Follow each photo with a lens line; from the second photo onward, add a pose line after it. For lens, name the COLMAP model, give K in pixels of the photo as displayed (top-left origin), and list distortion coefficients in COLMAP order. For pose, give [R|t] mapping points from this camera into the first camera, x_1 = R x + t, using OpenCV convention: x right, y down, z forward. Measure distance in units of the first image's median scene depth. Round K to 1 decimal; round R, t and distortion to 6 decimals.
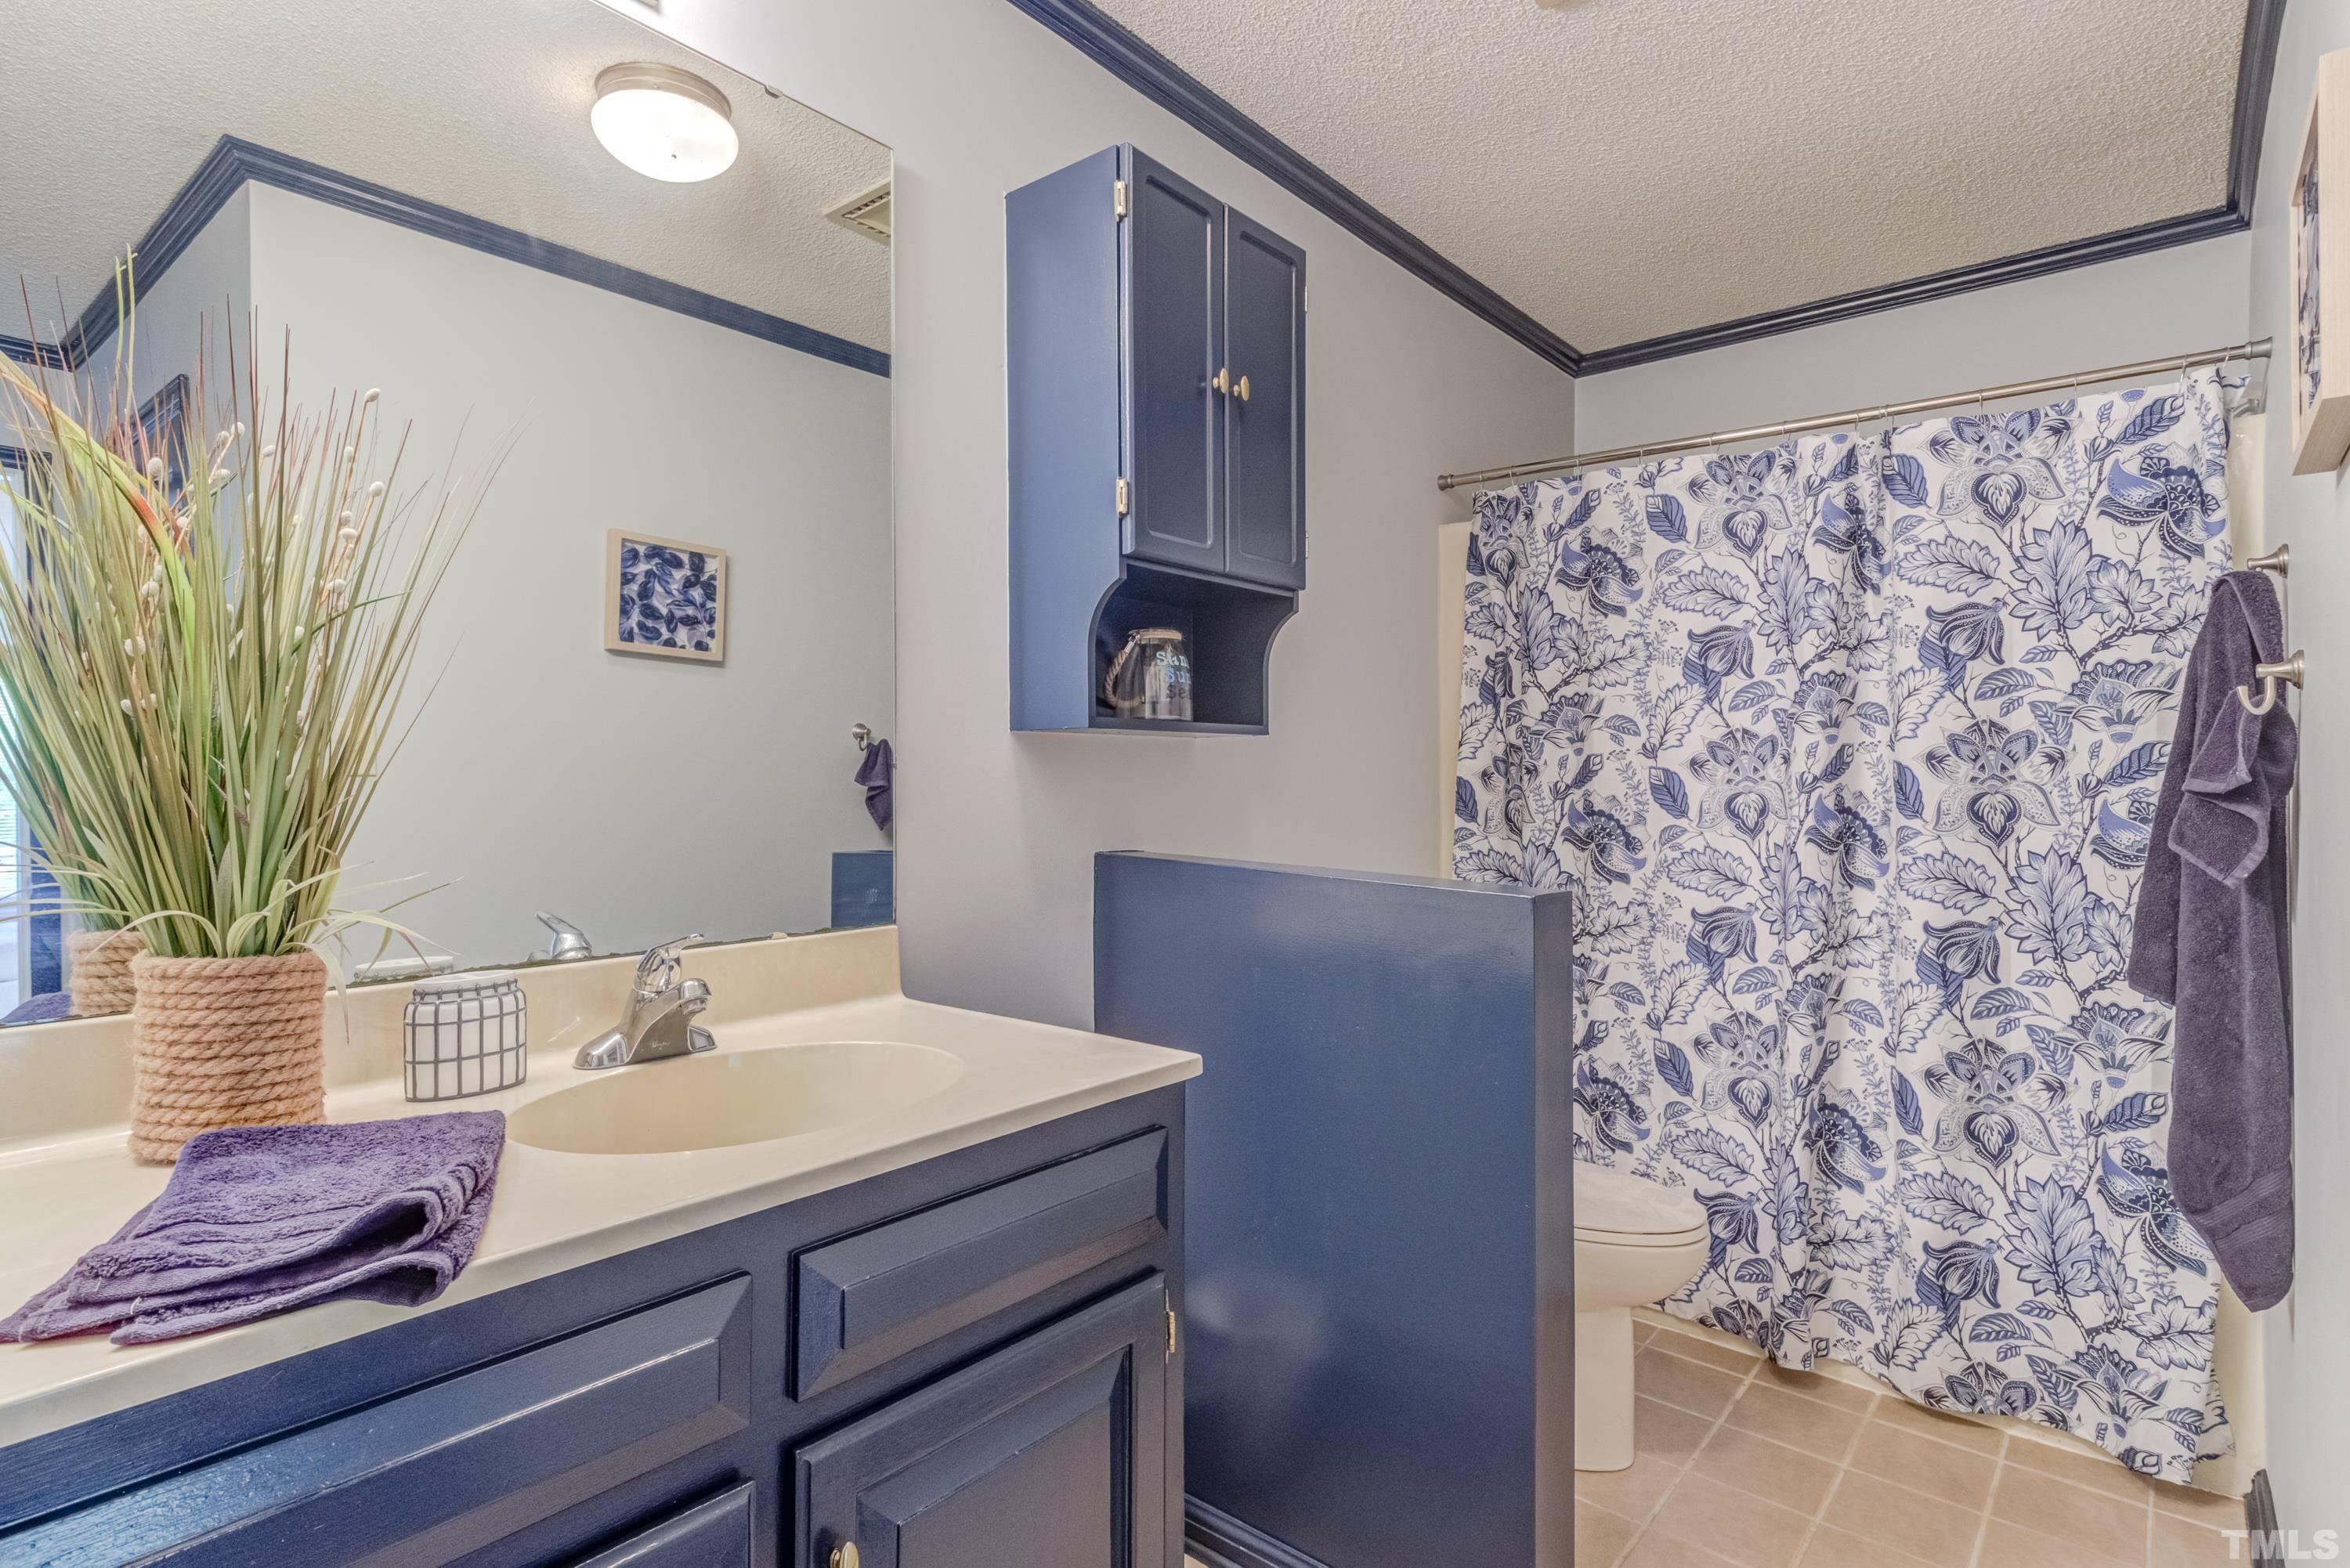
lens RADIAL K [[1219.4, 0, 1179.4], [0, 1219.4, 781.5], [0, 0, 1]] dist [0.017227, -0.002093]
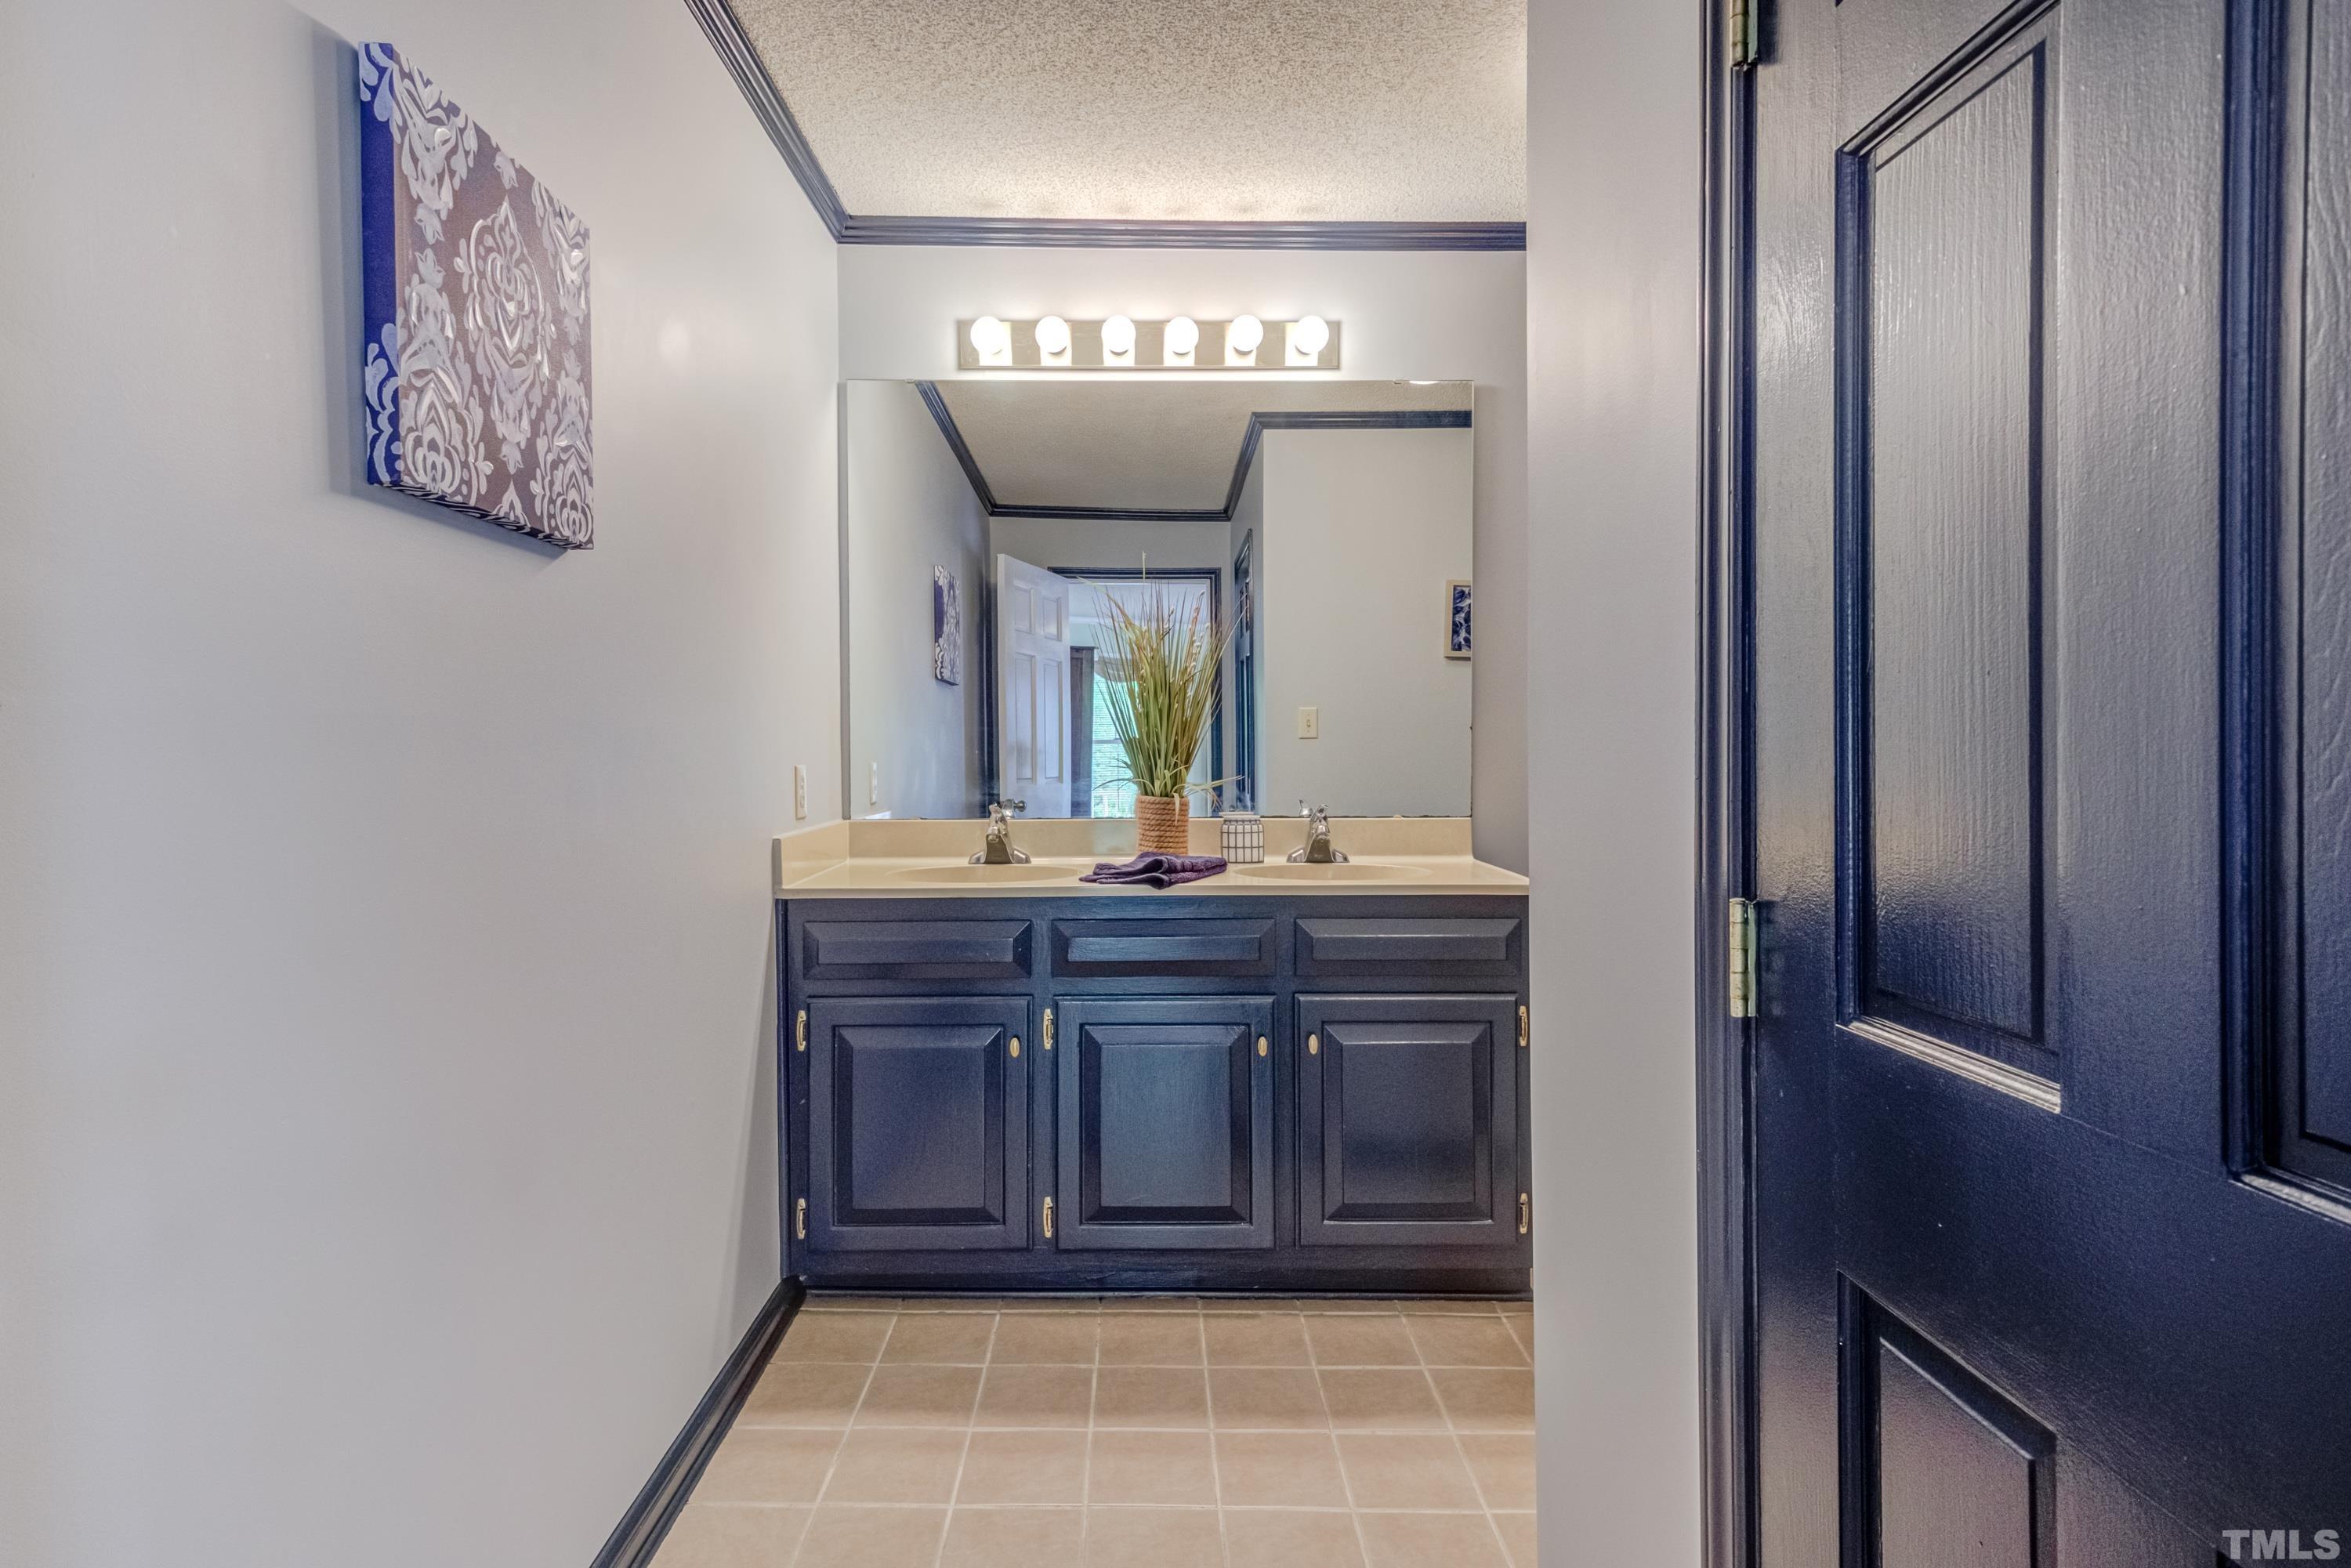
lens RADIAL K [[1220.0, 0, 1170.0], [0, 1220.0, 768.9], [0, 0, 1]] dist [0.017227, -0.002093]
pose [[0.650254, 0.012146, -0.759619, 0.615996], [0.002590, 0.999831, 0.018204, 0.009186], [0.759712, -0.013805, 0.650113, -0.367132]]
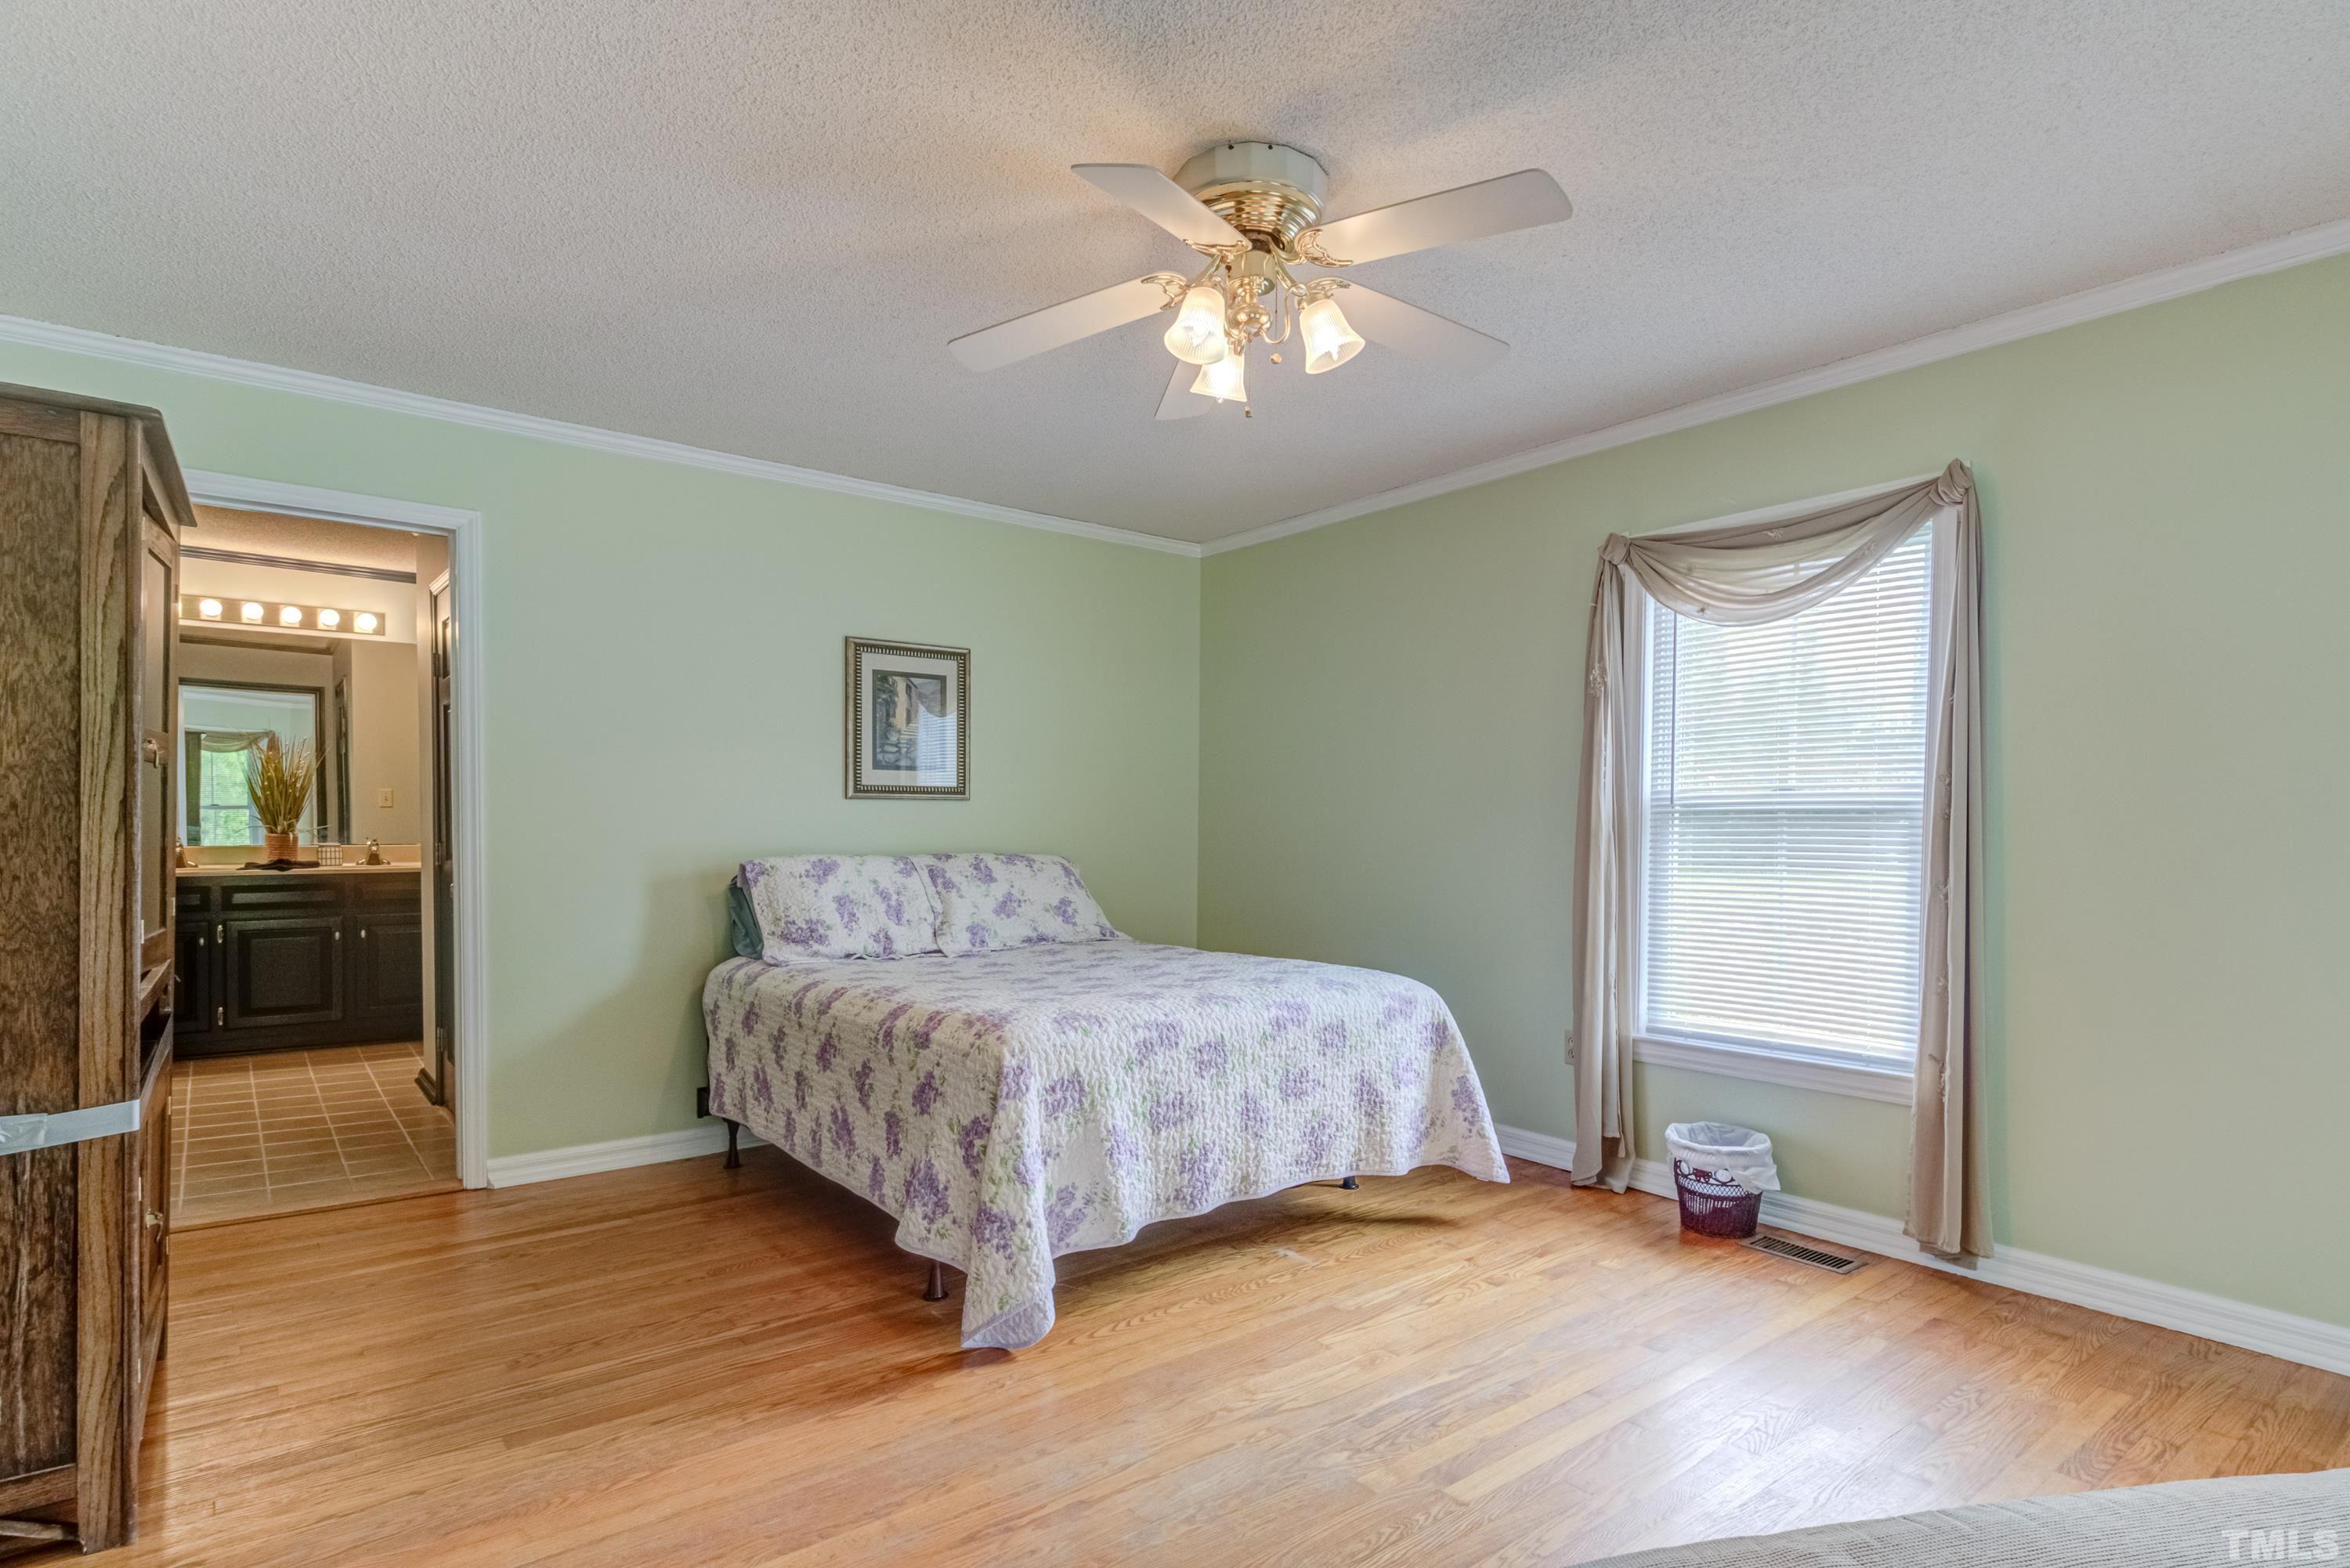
lens RADIAL K [[1219.4, 0, 1203.5], [0, 1219.4, 842.2], [0, 0, 1]] dist [0.017227, -0.002093]
pose [[0.978483, 0.007785, -0.206181, 1.989819], [-0.004591, 0.999862, 0.015965, 0.023811], [0.206277, -0.014675, 0.978384, -1.599845]]
